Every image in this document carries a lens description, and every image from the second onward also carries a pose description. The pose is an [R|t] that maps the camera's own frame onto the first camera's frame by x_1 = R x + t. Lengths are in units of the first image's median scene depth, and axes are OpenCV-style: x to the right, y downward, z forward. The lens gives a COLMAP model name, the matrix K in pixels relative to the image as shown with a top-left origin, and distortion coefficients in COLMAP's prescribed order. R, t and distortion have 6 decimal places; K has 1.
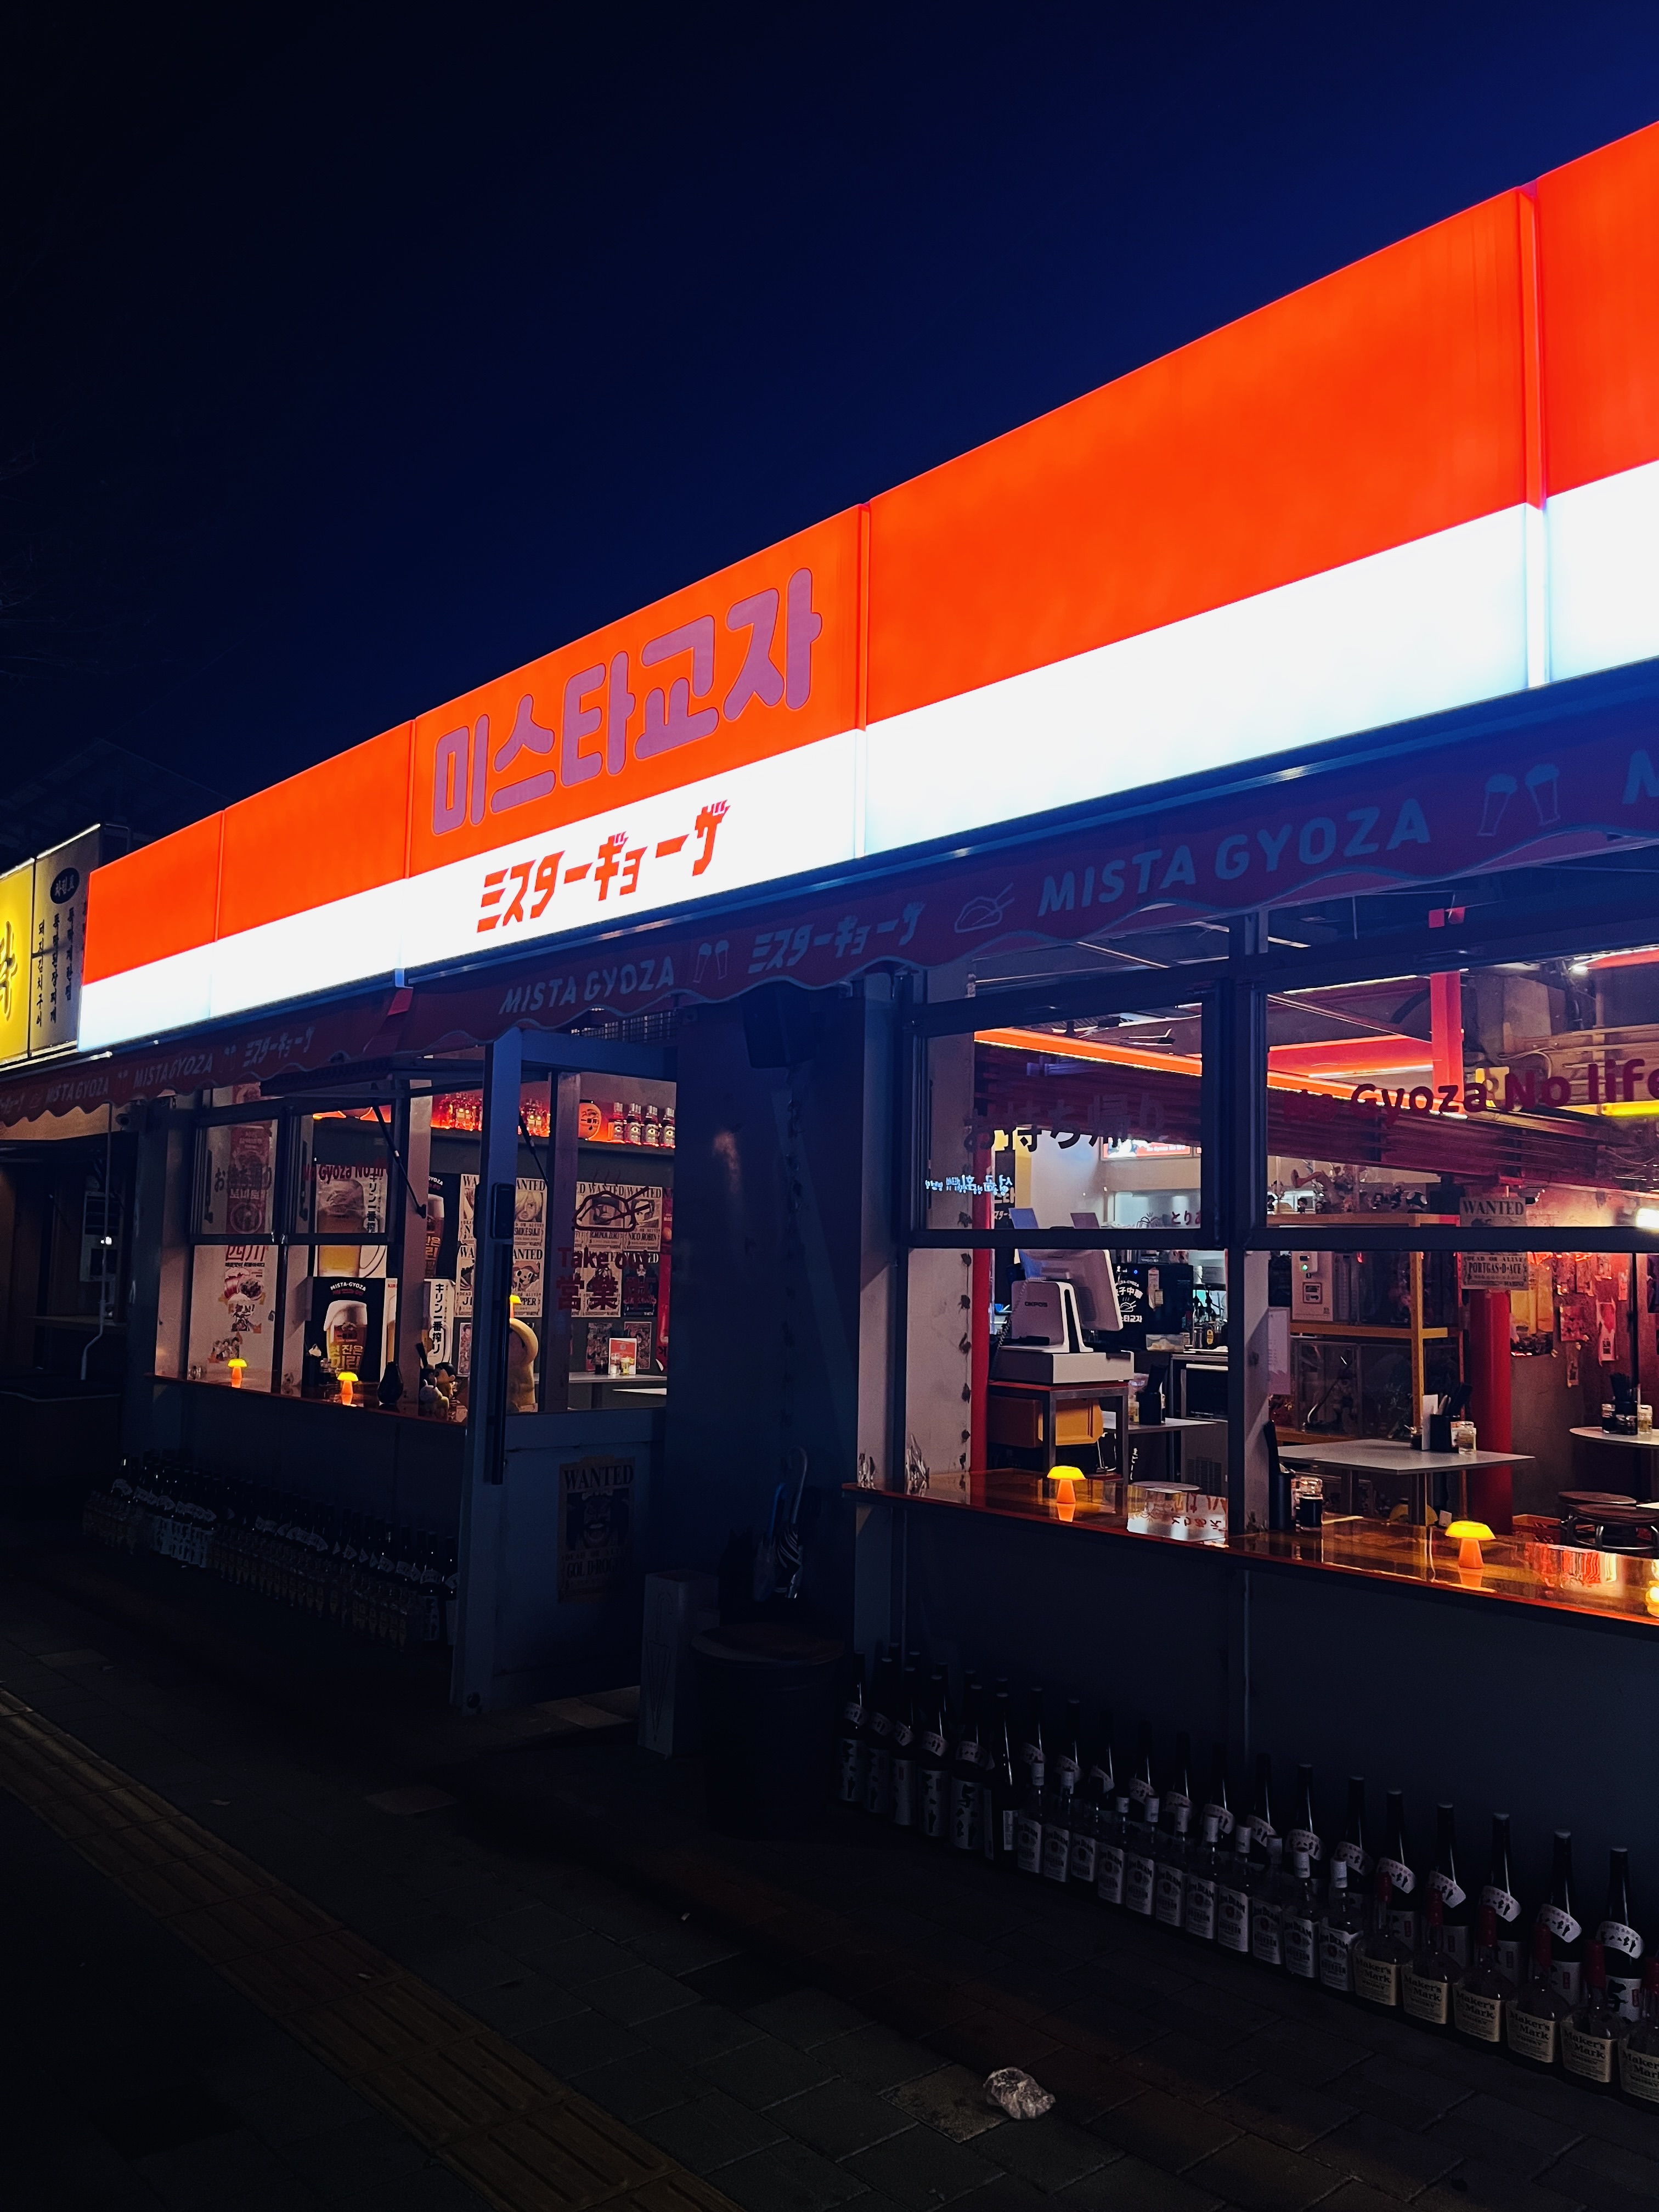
lens RADIAL K [[1698.5, 0, 829.5], [0, 1698.5, 1106.0], [0, 0, 1]] dist [0.083365, -0.121476]
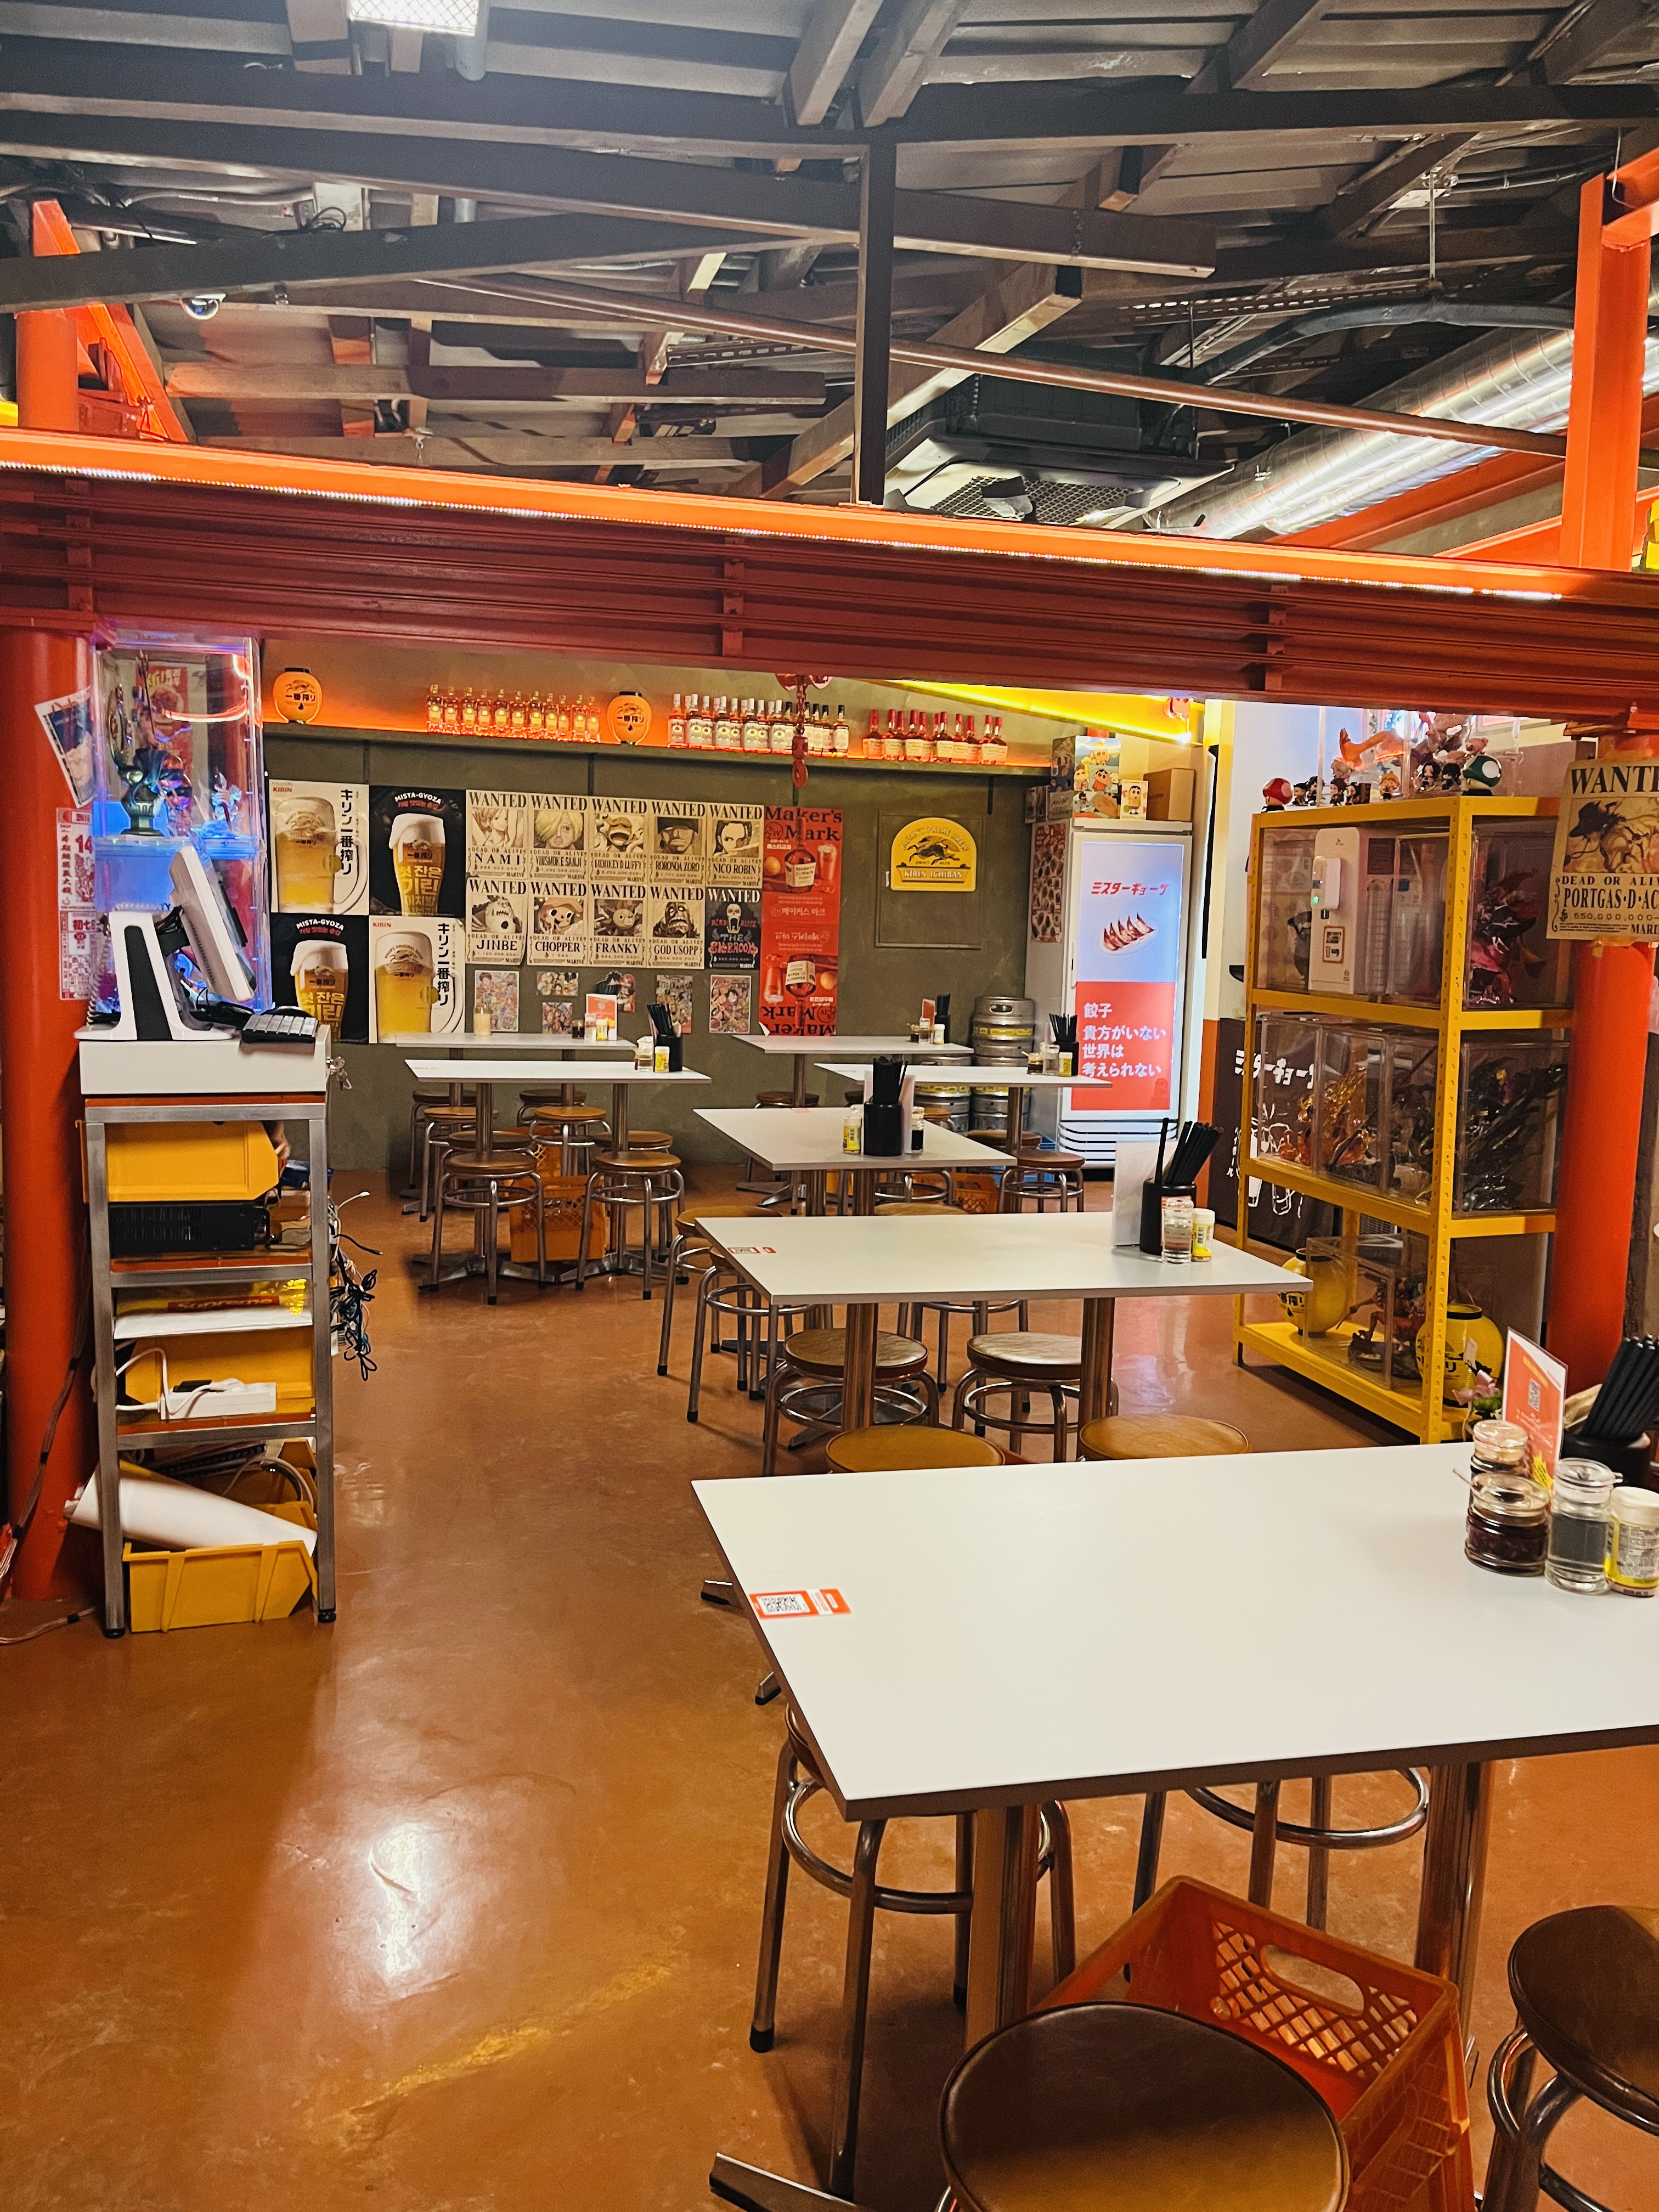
lens RADIAL K [[1698.5, 0, 829.5], [0, 1698.5, 1106.0], [0, 0, 1]] dist [0.083365, -0.121476]
pose [[0.894253, 0.055318, -0.444130, 0.319059], [0.035437, 0.980465, 0.193474, 0.036827], [0.446156, -0.188753, 0.874824, 0.335986]]
